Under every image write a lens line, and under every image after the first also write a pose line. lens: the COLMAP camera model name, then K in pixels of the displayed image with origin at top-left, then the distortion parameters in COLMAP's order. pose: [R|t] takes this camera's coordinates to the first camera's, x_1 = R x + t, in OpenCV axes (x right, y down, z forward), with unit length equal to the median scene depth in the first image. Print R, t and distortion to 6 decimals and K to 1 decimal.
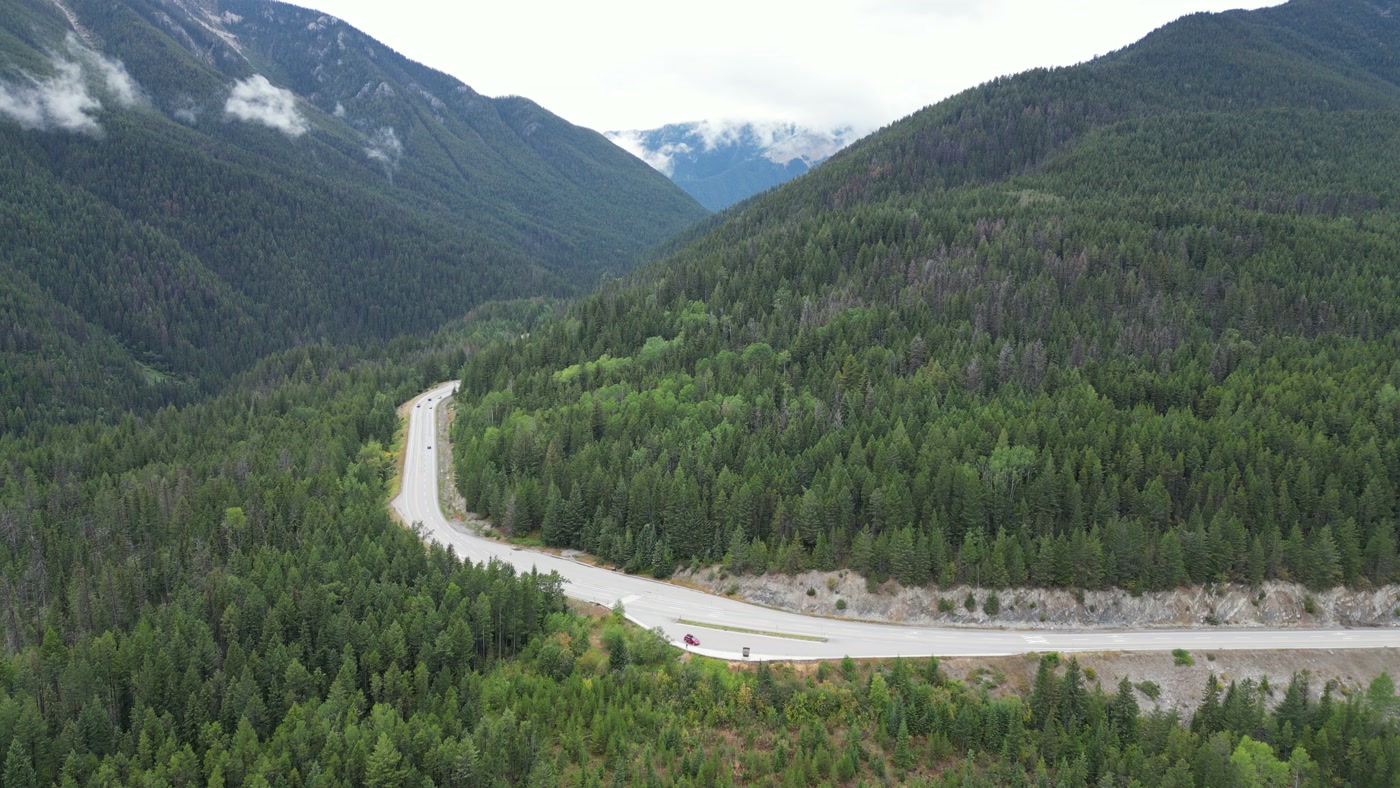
lens RADIAL K [[682.7, 0, 701.2], [0, 682.7, 371.9], [0, 0, 1]] dist [0.000144, 0.000340]
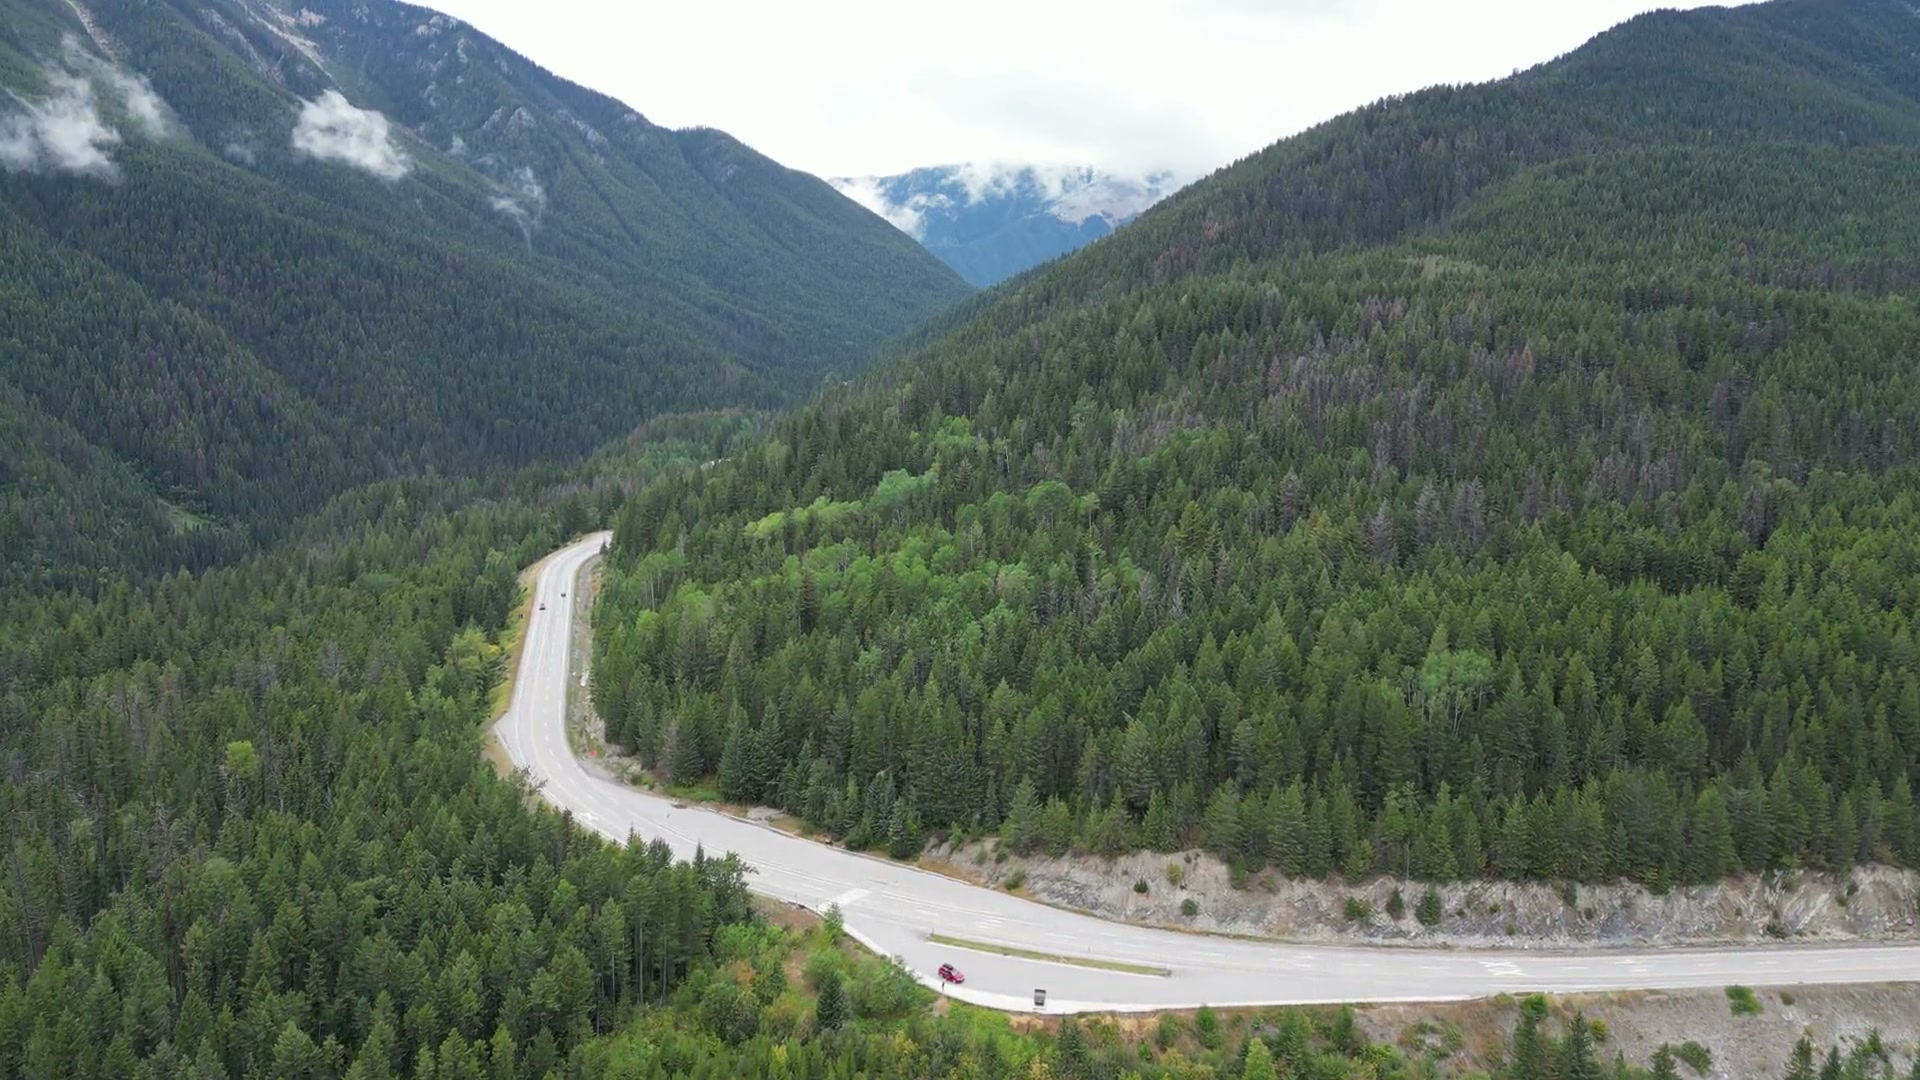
lens RADIAL K [[936.2, 0, 961.6], [0, 936.2, 509.8], [0, 0, 1]] dist [0.000144, 0.000340]
pose [[0.999999, 0.000976, -0.001047, -0.000904], [-0.000976, 0.999999, 0.000645, -0.006454], [0.001048, -0.000644, 0.999999, 0.035869]]
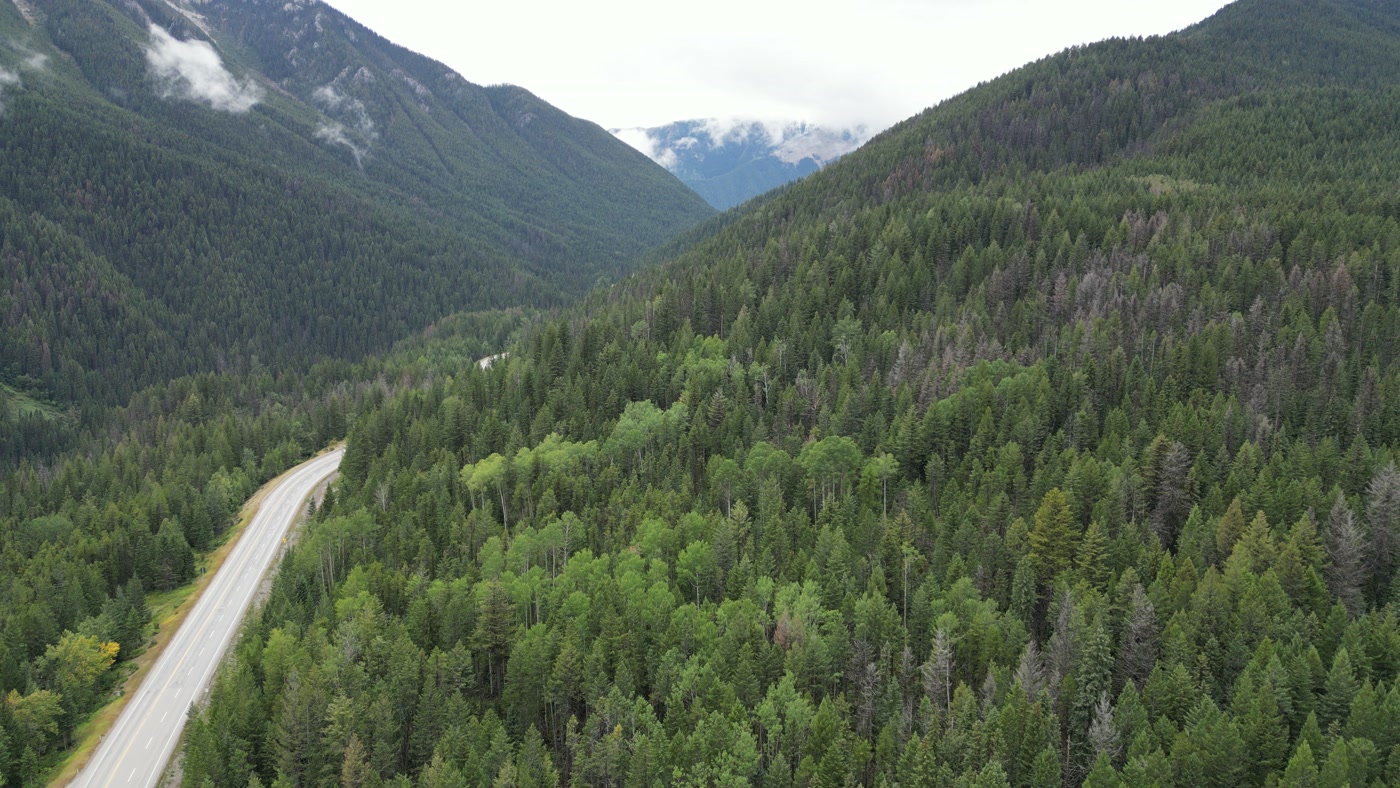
lens RADIAL K [[682.7, 0, 701.2], [0, 682.7, 371.9], [0, 0, 1]] dist [0.000144, 0.000340]
pose [[0.999946, 0.007397, -0.007269, -0.005120], [-0.007415, 0.999970, -0.002420, -0.037497], [0.007250, 0.002474, 0.999971, 0.201155]]
